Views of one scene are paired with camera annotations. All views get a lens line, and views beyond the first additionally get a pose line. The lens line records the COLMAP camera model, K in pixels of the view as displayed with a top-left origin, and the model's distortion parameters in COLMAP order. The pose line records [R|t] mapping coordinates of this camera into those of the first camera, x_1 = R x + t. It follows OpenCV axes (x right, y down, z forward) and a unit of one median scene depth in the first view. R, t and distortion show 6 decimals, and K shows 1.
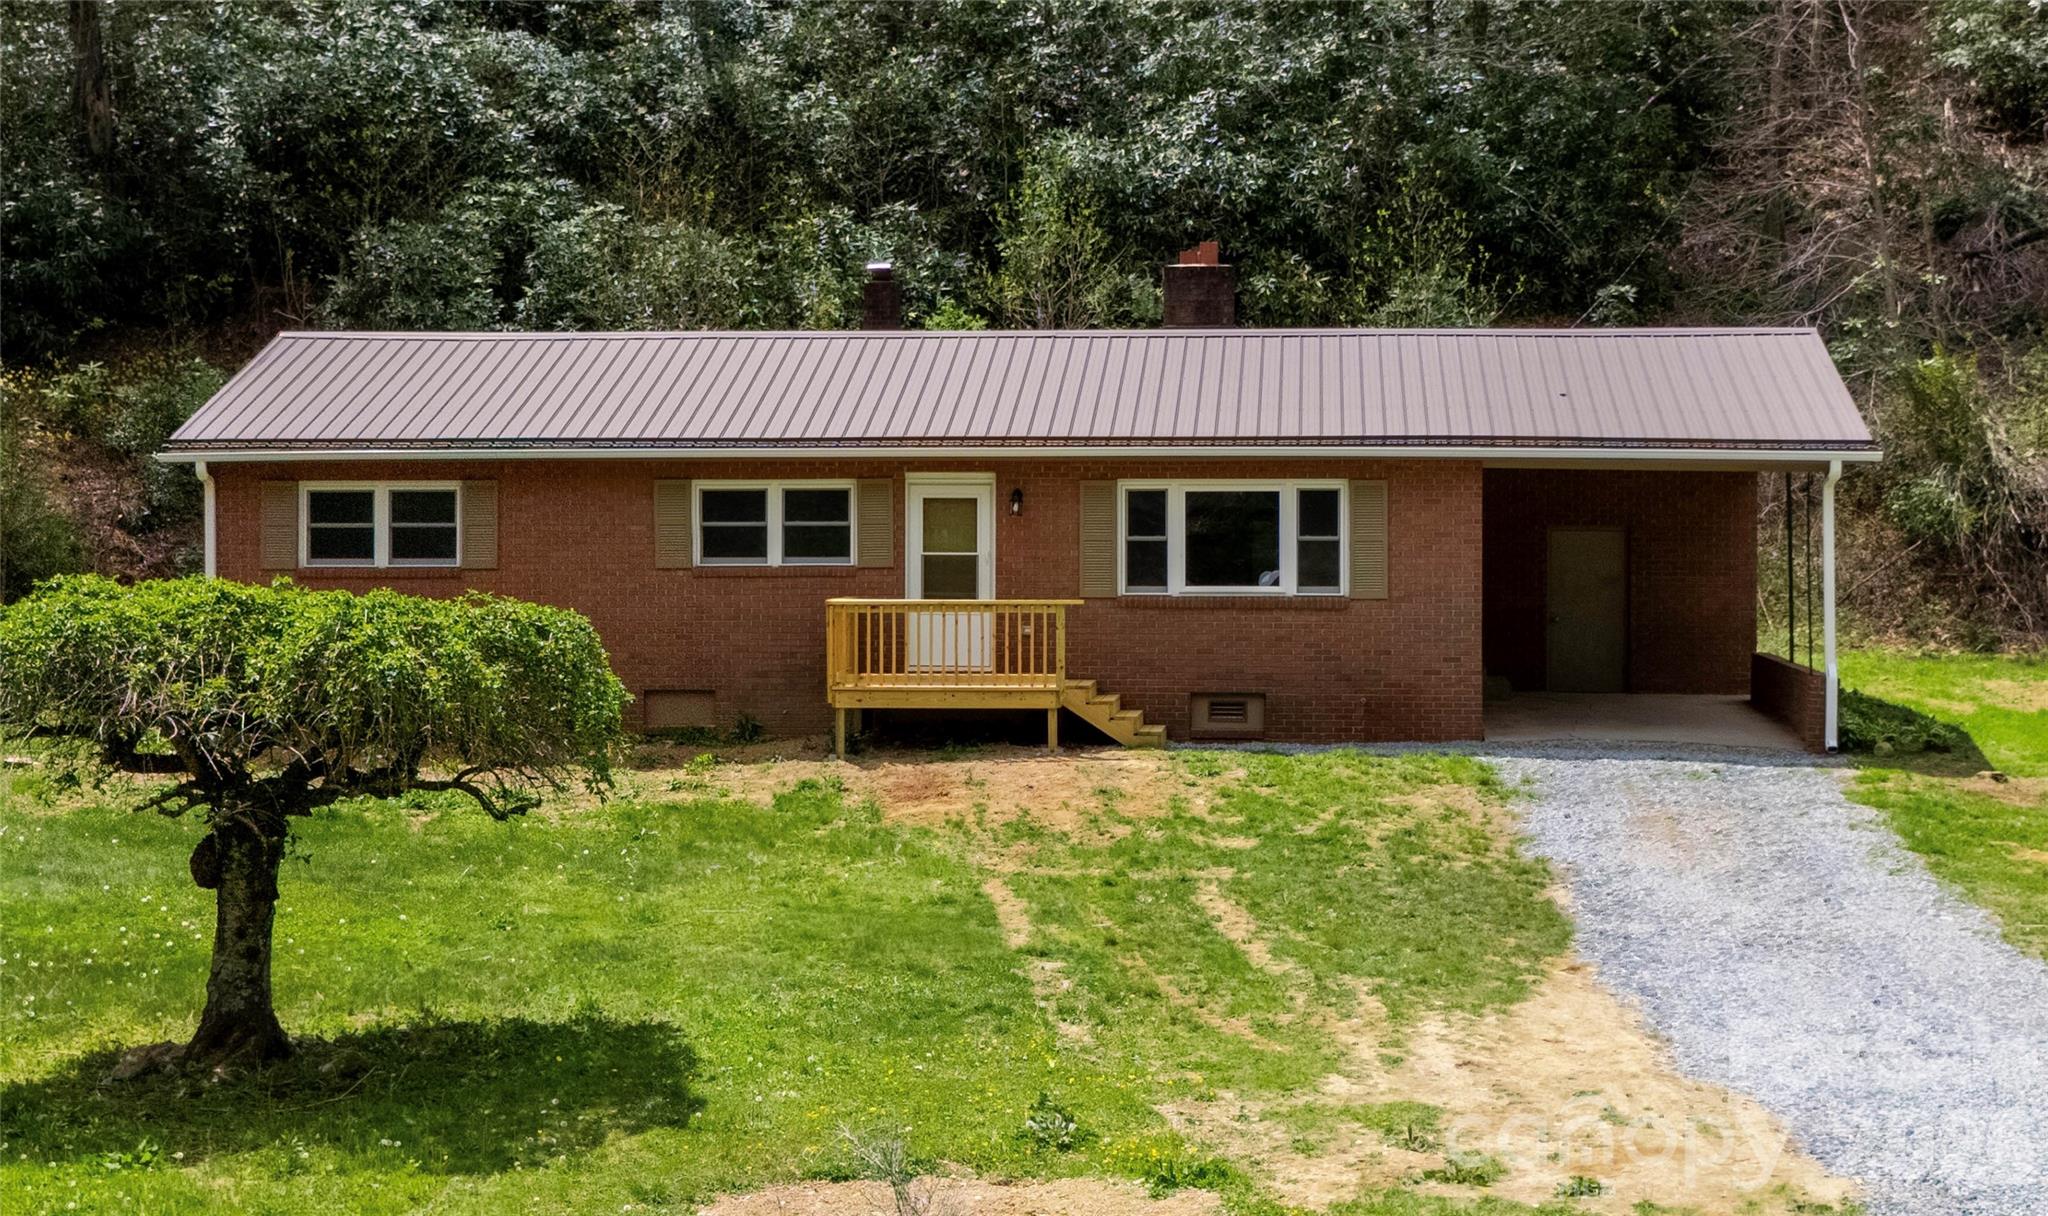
lens RADIAL K [[3272.6, 0, 976.8], [0, 3272.6, 476.5], [0, 0, 1]] dist [0.150682, 0.011429]
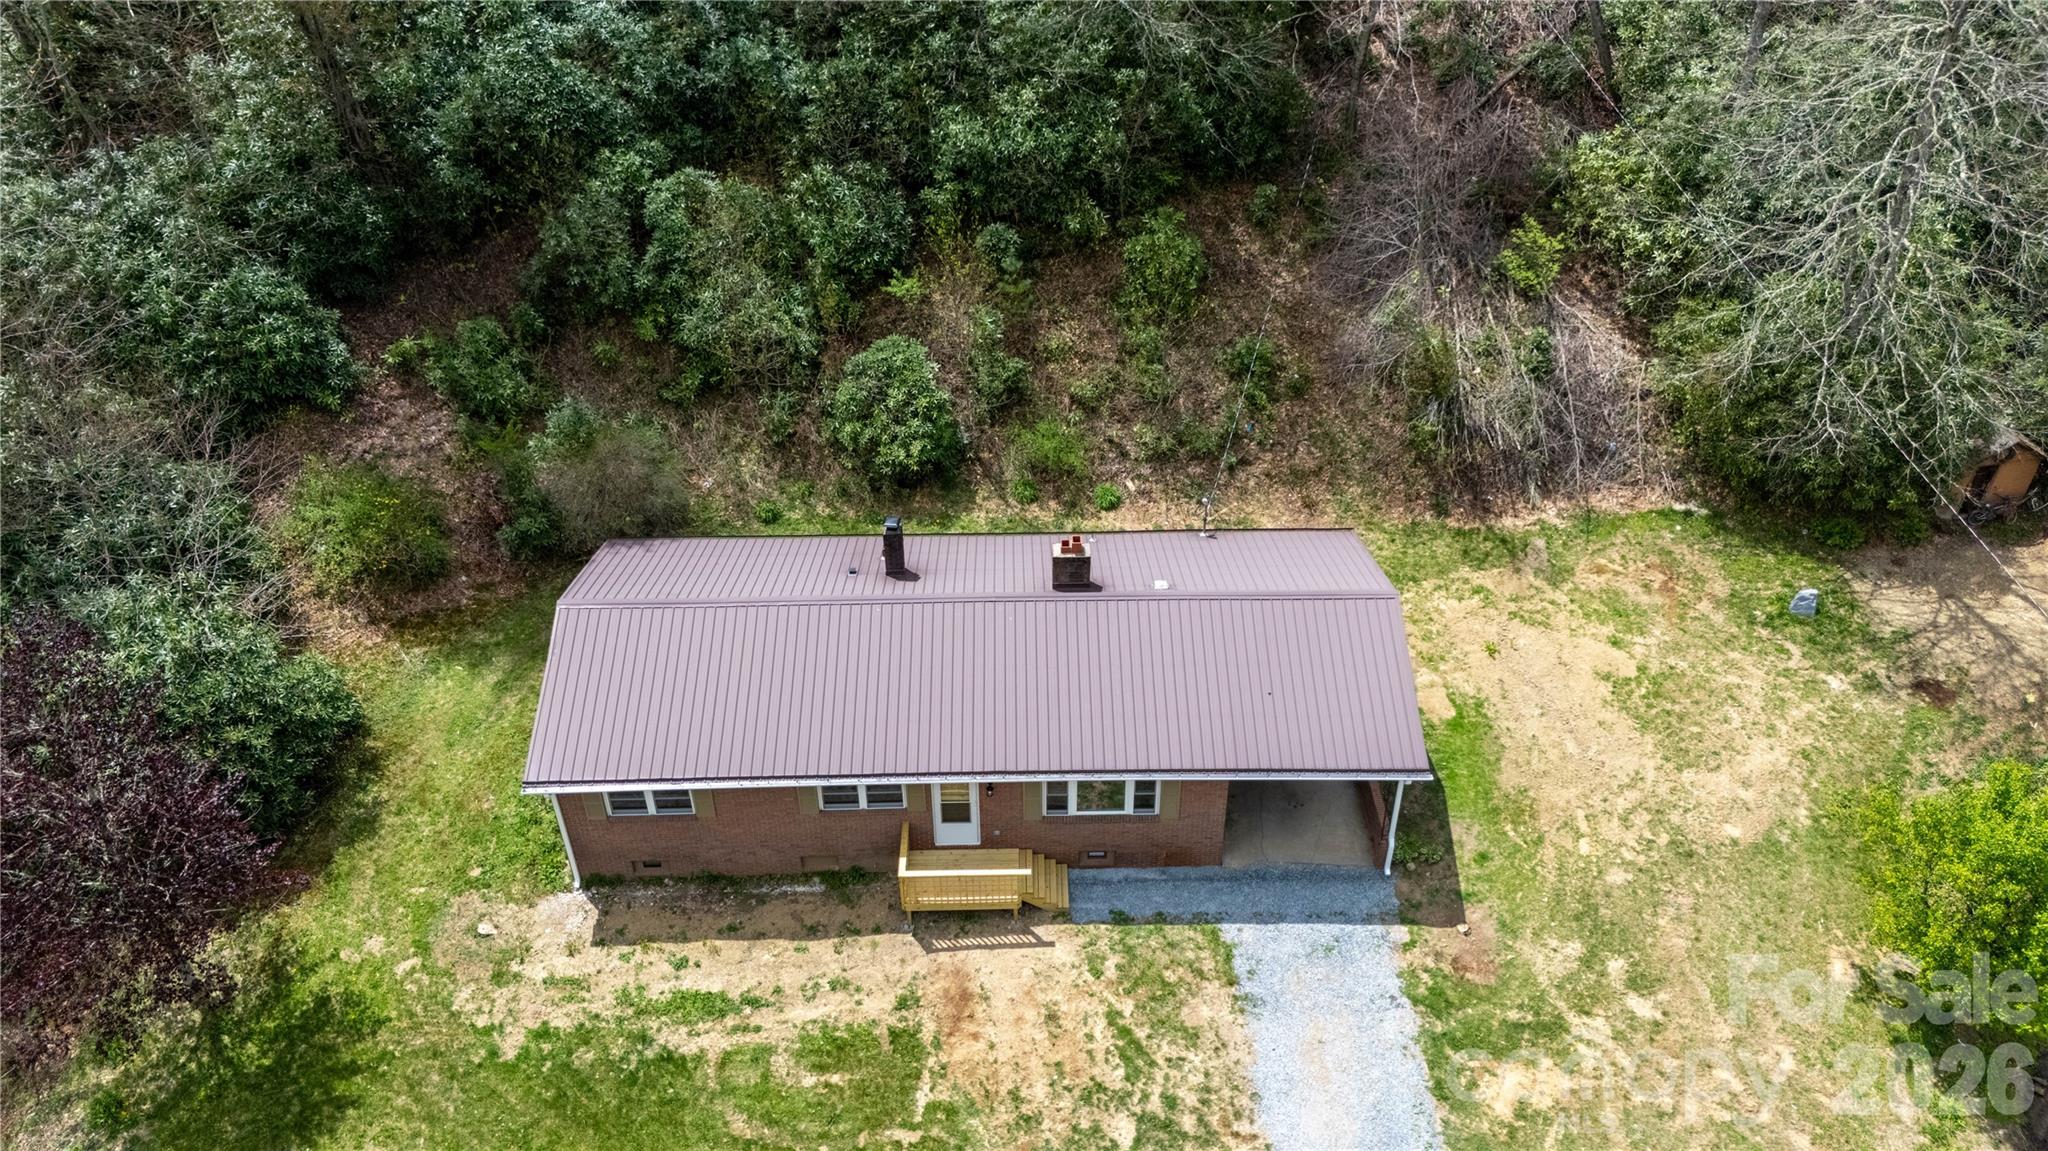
lens RADIAL K [[1510.7, 0, 1024.0], [0, 1510.7, 575.5], [0, 0, 1]] dist [0.059579, -0.046459]
pose [[0.993448, -0.073727, 0.087322, -0.035451], [0.004987, 0.791316, 0.611388, -0.627768], [-0.114175, -0.606946, 0.786499, 0.380222]]
